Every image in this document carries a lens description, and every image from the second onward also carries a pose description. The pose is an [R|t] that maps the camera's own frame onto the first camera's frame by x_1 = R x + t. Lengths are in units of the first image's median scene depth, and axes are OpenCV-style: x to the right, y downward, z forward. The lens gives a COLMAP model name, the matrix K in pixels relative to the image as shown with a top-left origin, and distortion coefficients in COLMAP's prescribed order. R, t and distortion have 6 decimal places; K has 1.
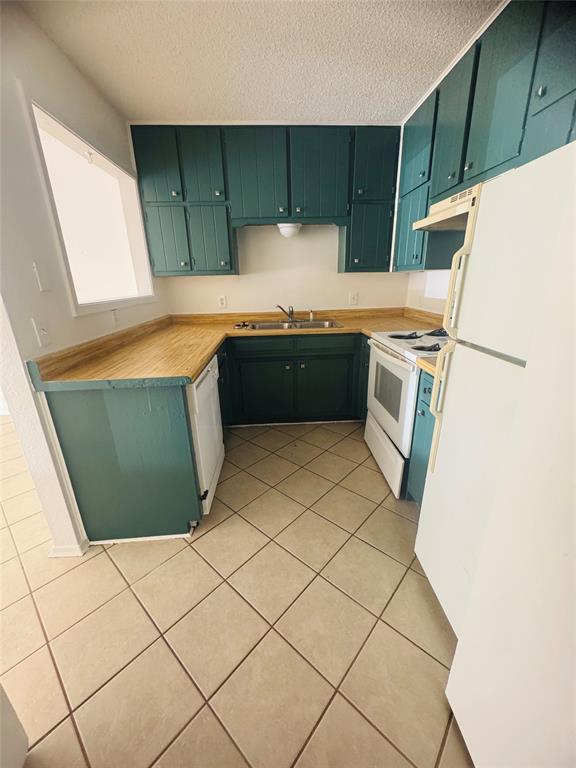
lens RADIAL K [[309.5, 0, 288.0], [0, 309.5, 384.0], [0, 0, 1]] dist [0.000761, 0.000294]
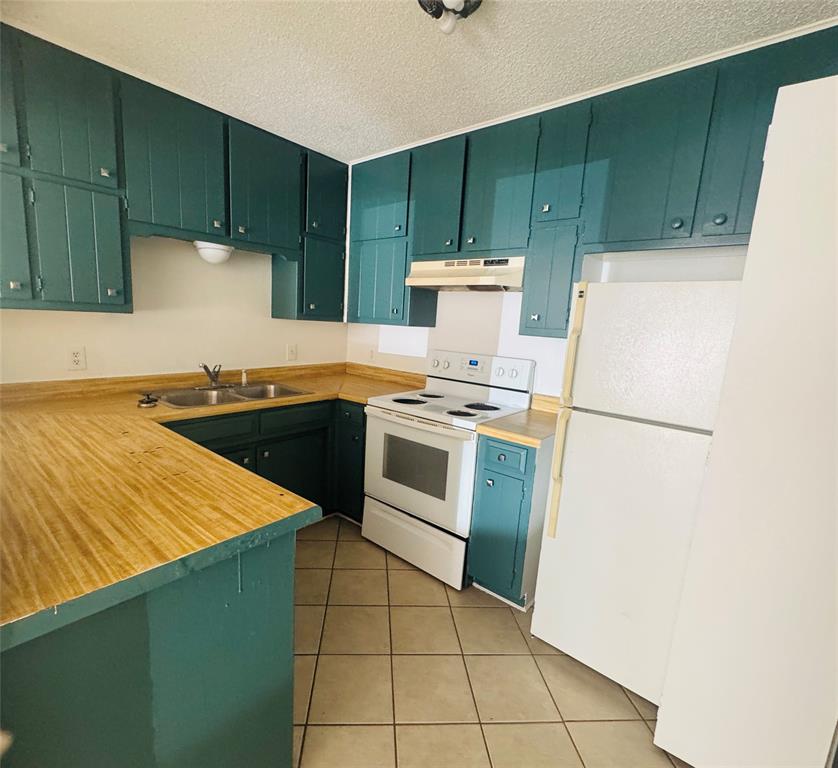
lens RADIAL K [[412.7, 0, 416.5], [0, 412.7, 392.5], [0, 0, 1]] dist [-0.003448, 0.000217]
pose [[0.698884, -0.064164, 0.712351, -0.361762], [0.165579, 0.983426, -0.073868, -0.071969], [-0.695805, 0.169575, 0.697925, 0.144607]]
